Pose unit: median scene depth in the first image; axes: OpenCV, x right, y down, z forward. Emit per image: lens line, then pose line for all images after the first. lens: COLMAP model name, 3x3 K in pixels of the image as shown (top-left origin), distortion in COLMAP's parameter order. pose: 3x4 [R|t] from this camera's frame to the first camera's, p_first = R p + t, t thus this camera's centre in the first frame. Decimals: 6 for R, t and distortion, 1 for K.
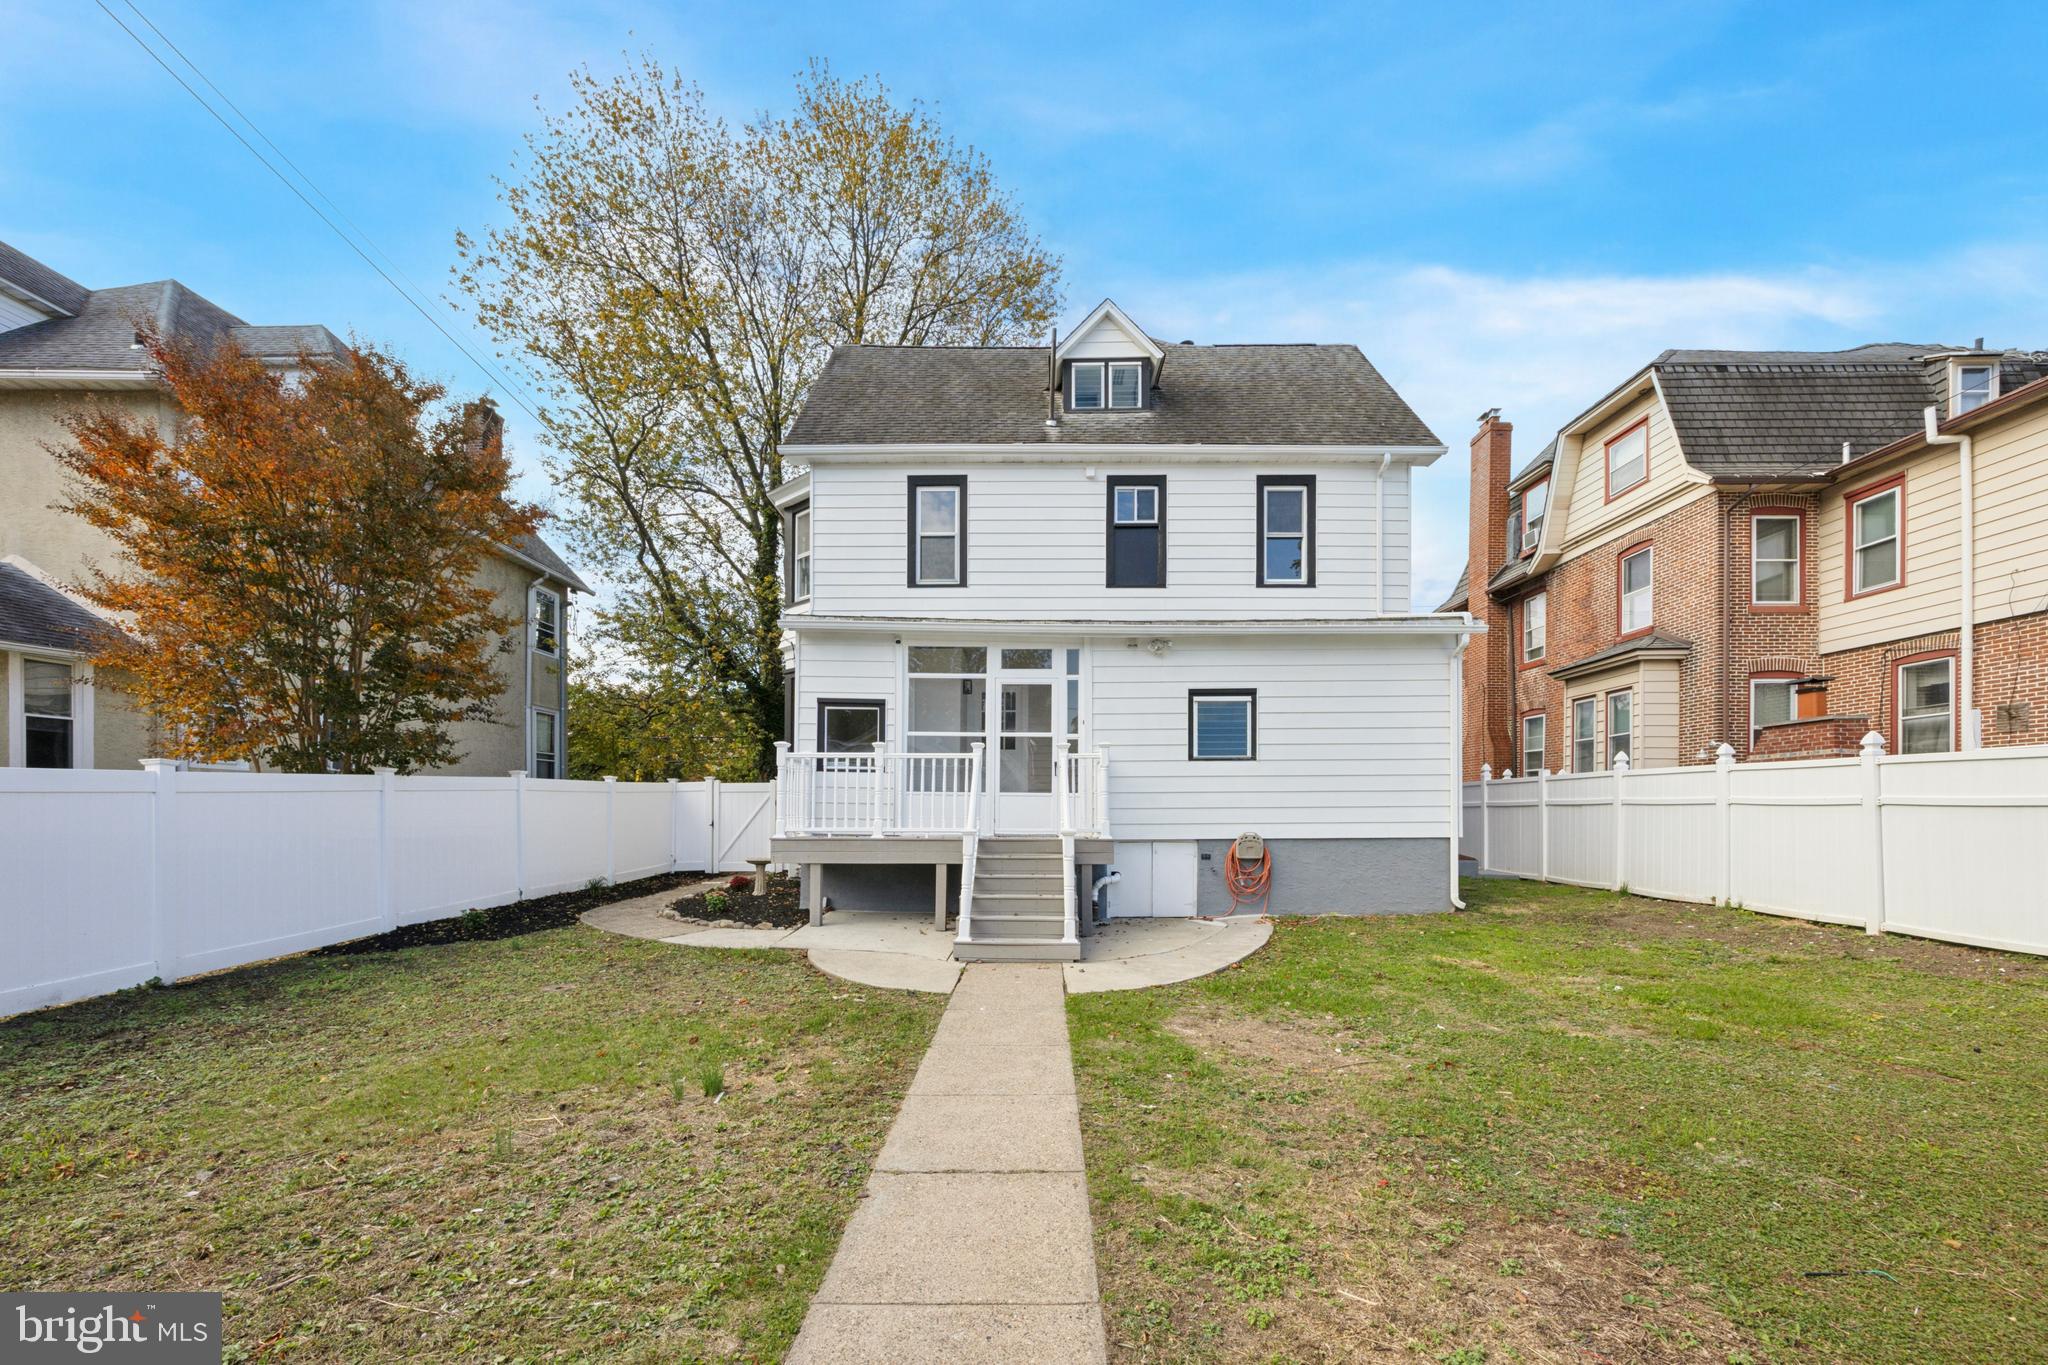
lens RADIAL K [[783.7, 0, 1024.1], [0, 783.7, 808.5], [0, 0, 1]] dist [-0.003029, -0.000347]
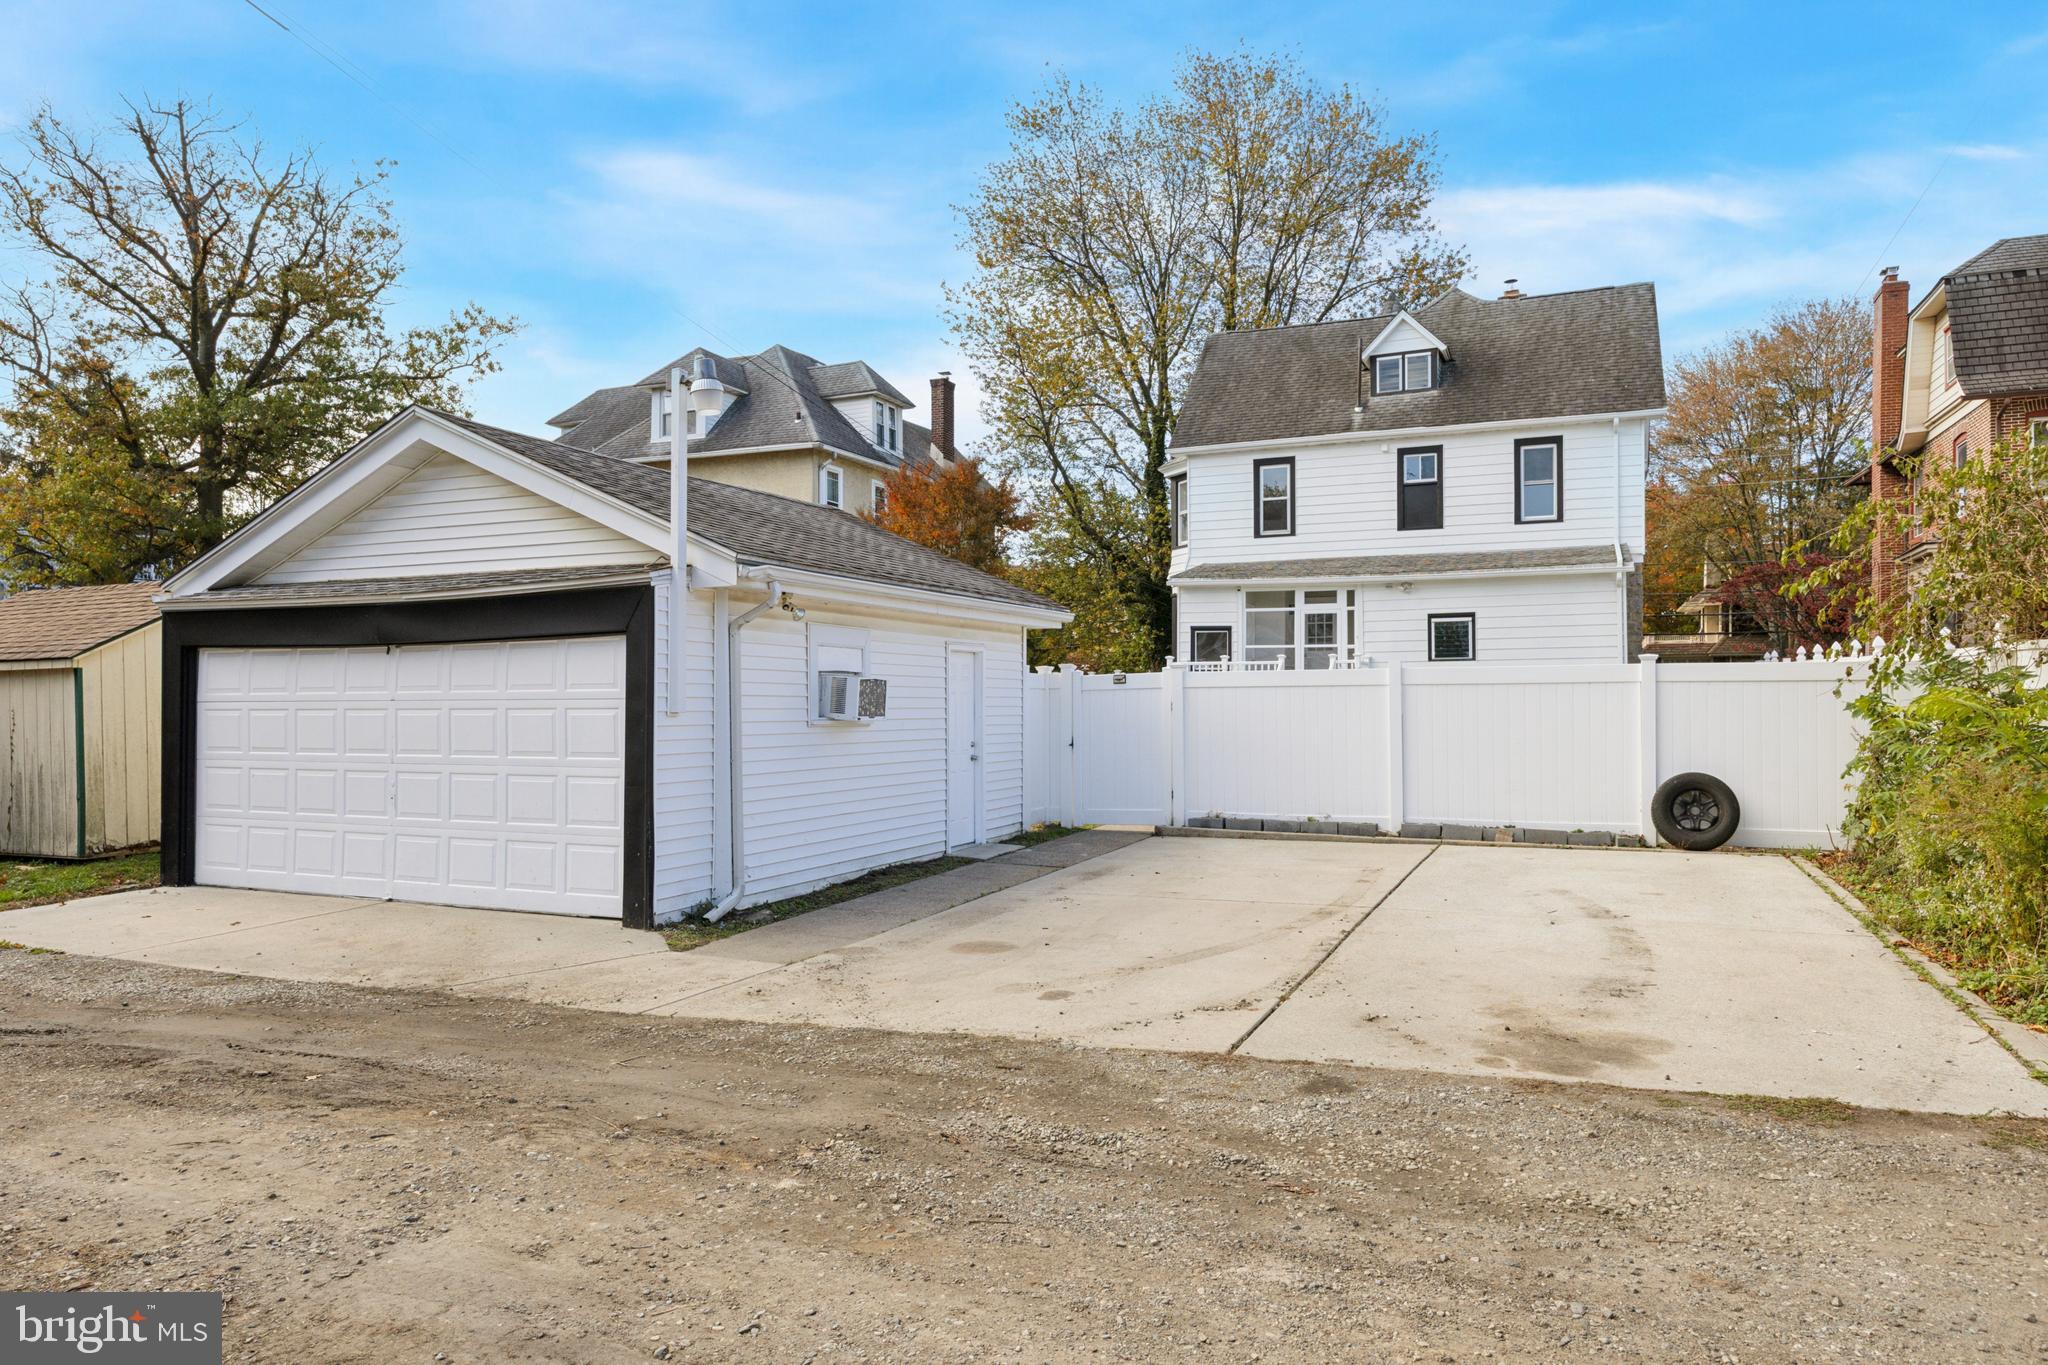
lens RADIAL K [[1307.7, 0, 1025.6], [0, 1307.7, 685.8], [0, 0, 1]] dist [0.009581, 0.003286]
pose [[0.916165, -0.007805, -0.400726, 0.422906], [0.007389, 0.999969, -0.002584, -0.010895], [0.400734, -0.000594, 0.916194, -1.347825]]
